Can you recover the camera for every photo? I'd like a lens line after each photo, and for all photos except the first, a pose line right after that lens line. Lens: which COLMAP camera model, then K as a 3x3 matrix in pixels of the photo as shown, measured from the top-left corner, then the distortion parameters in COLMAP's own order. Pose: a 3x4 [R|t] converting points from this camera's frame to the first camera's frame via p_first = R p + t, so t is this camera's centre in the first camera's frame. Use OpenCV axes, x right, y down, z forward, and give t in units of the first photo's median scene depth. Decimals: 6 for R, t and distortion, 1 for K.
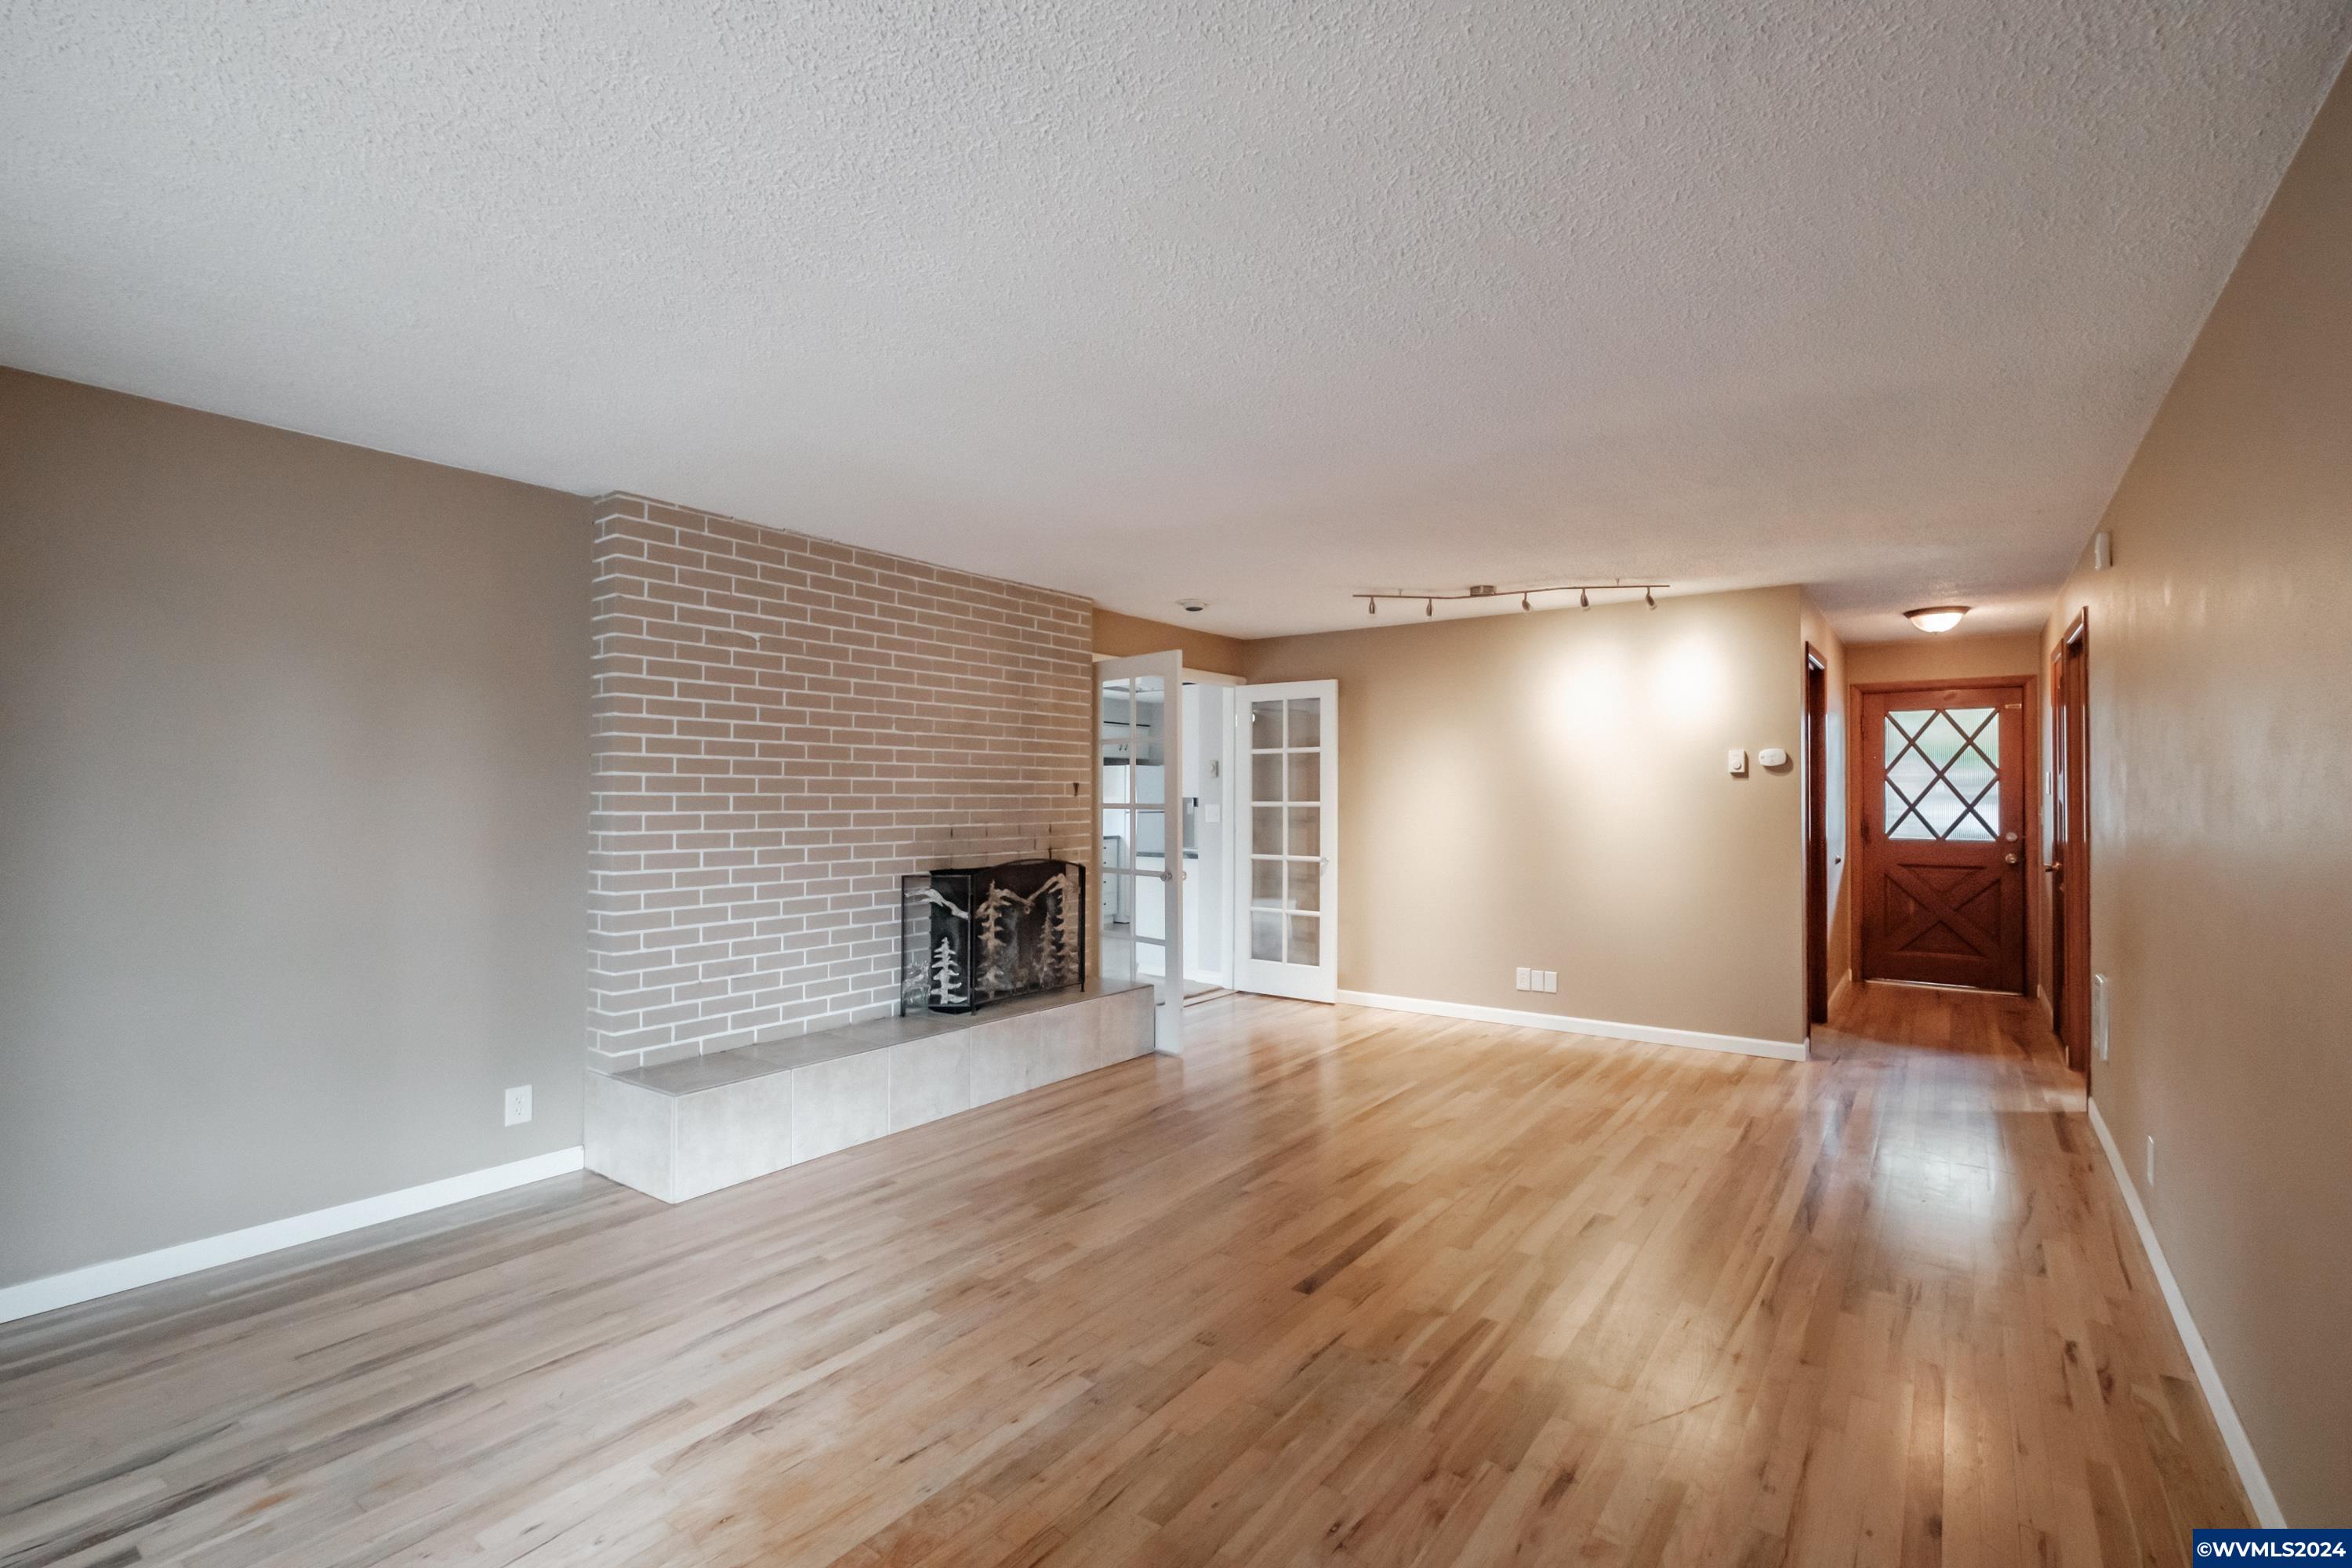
lens RADIAL K [[1024.0, 0, 1189.1], [0, 1024.0, 784.8], [0, 0, 1]] dist [-0.012314, -0.000165]
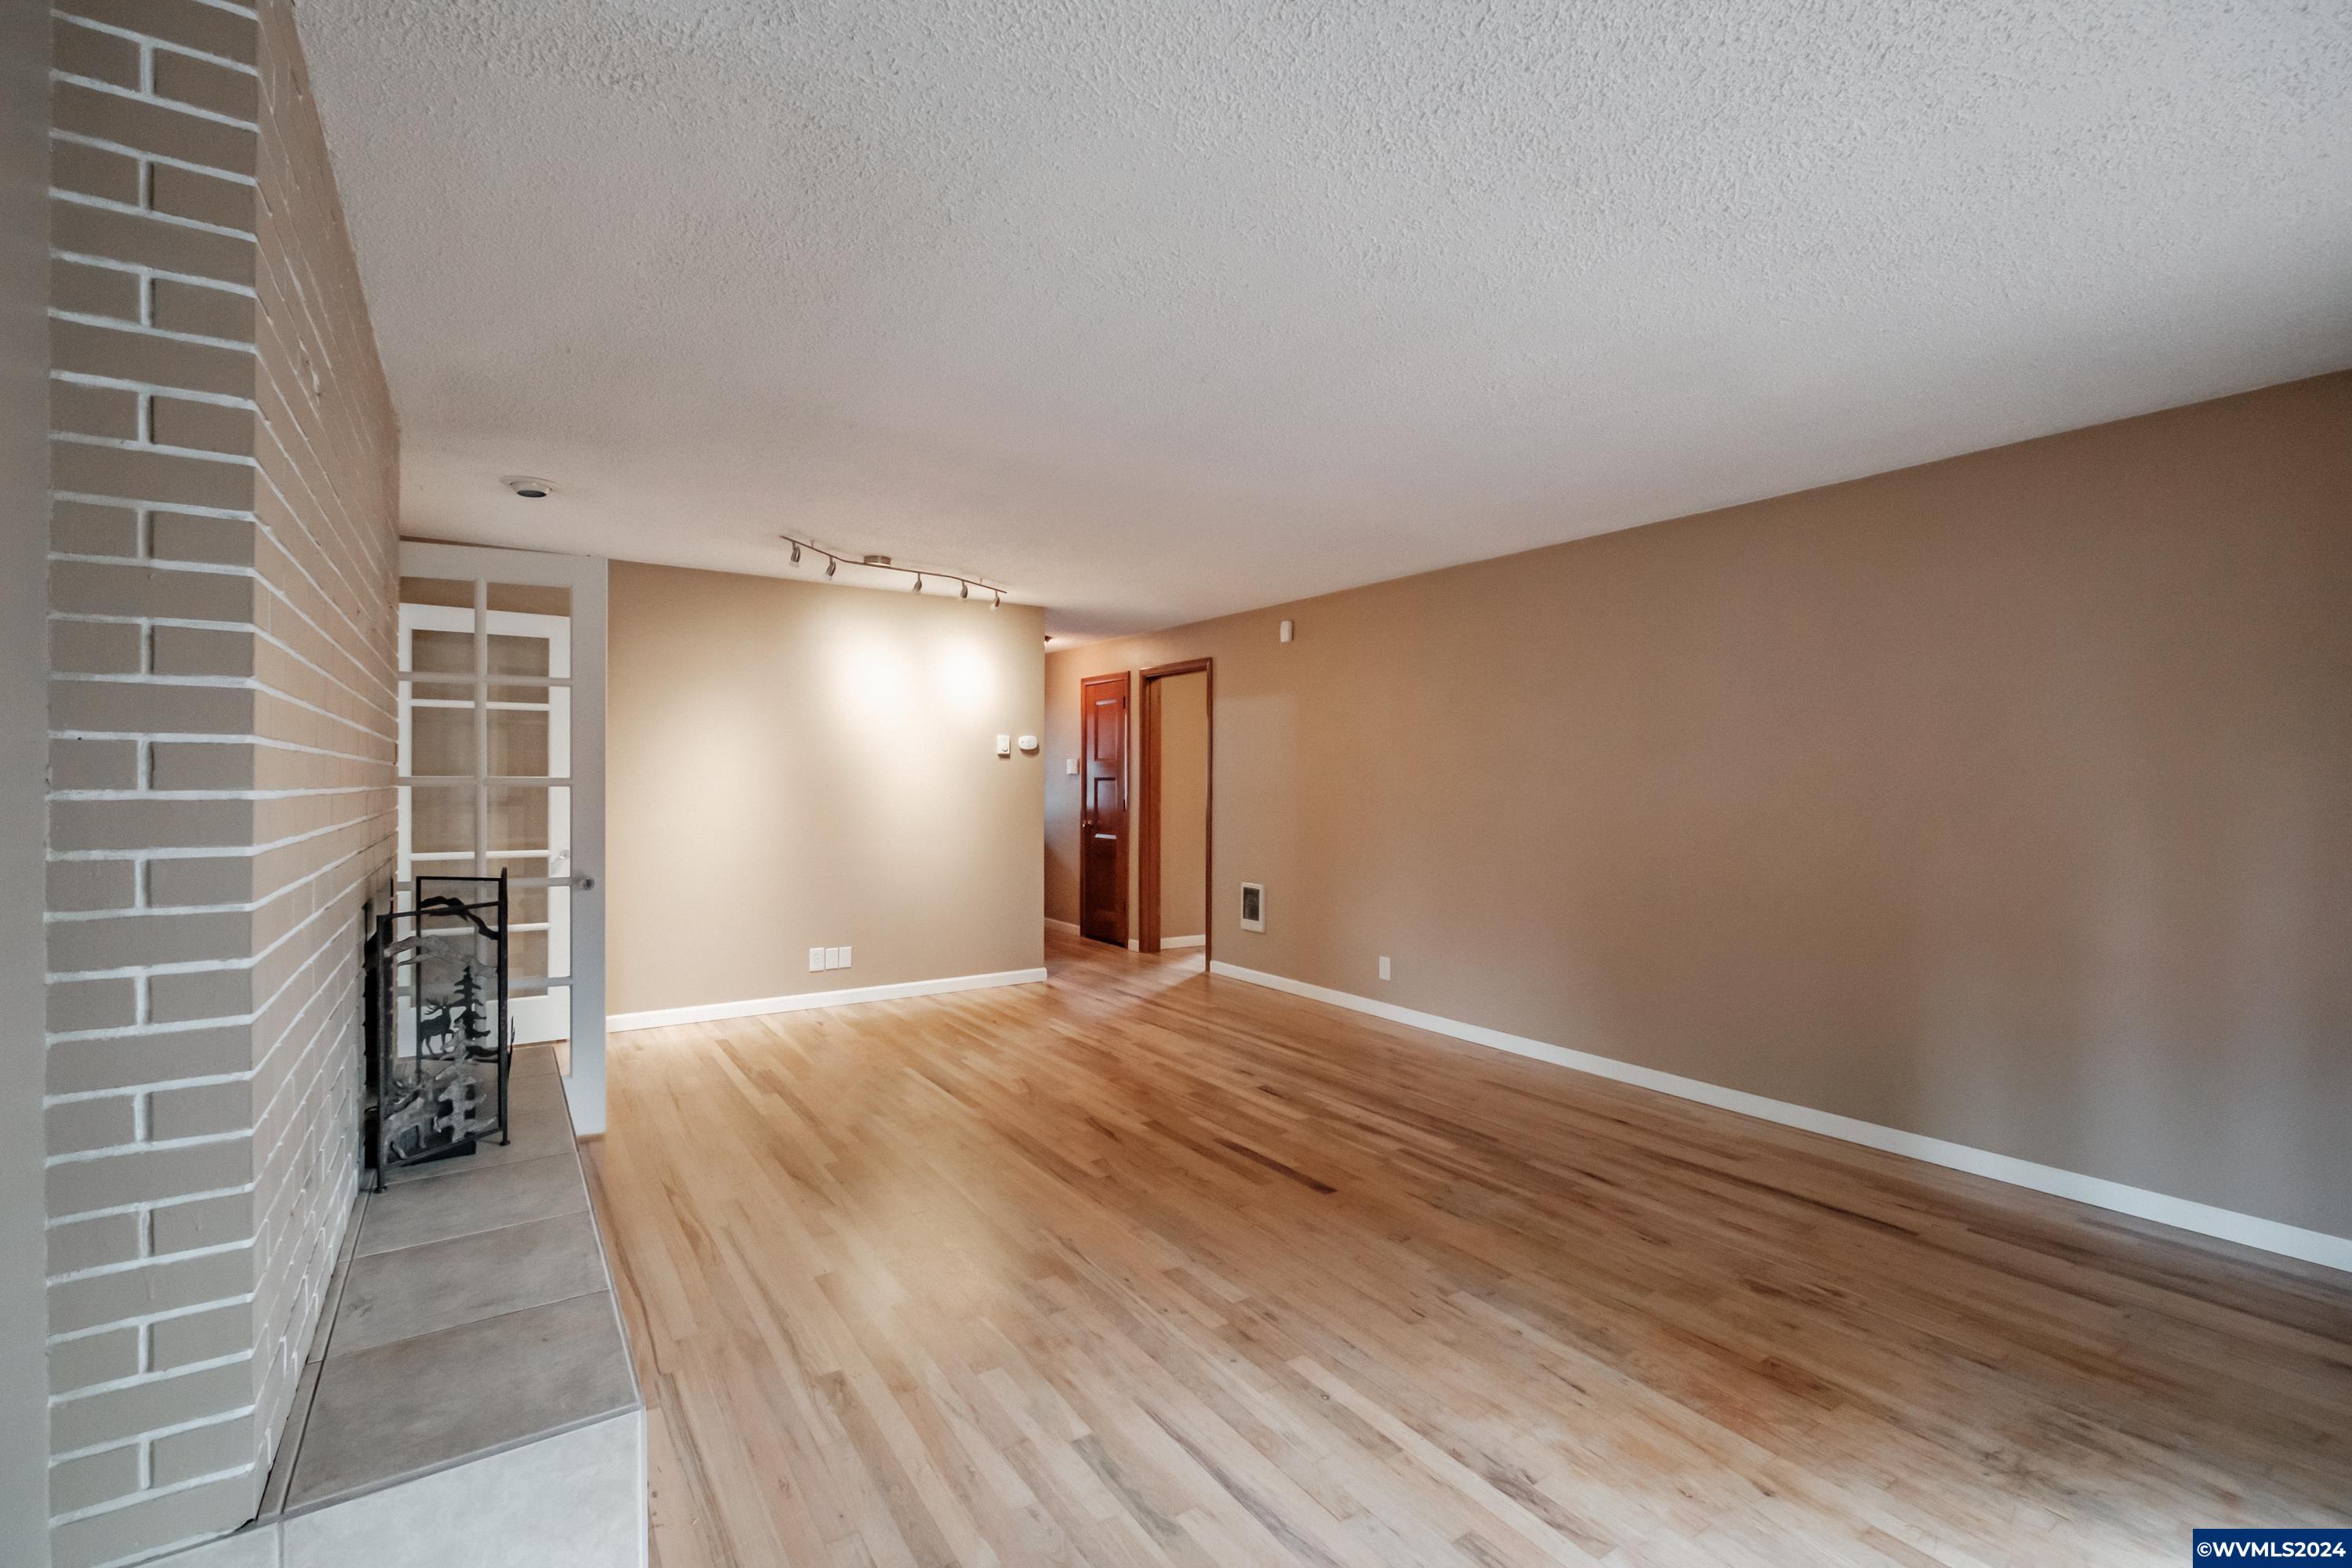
lens RADIAL K [[1024.0, 0, 1180.7], [0, 1024.0, 788.8], [0, 0, 1]] dist [-0.012314, -0.000165]
pose [[0.348590, -0.006385, 0.937254, -0.742388], [-0.015864, 0.999793, 0.012711, 0.014685], [-0.937141, -0.019299, 0.348417, 0.540269]]
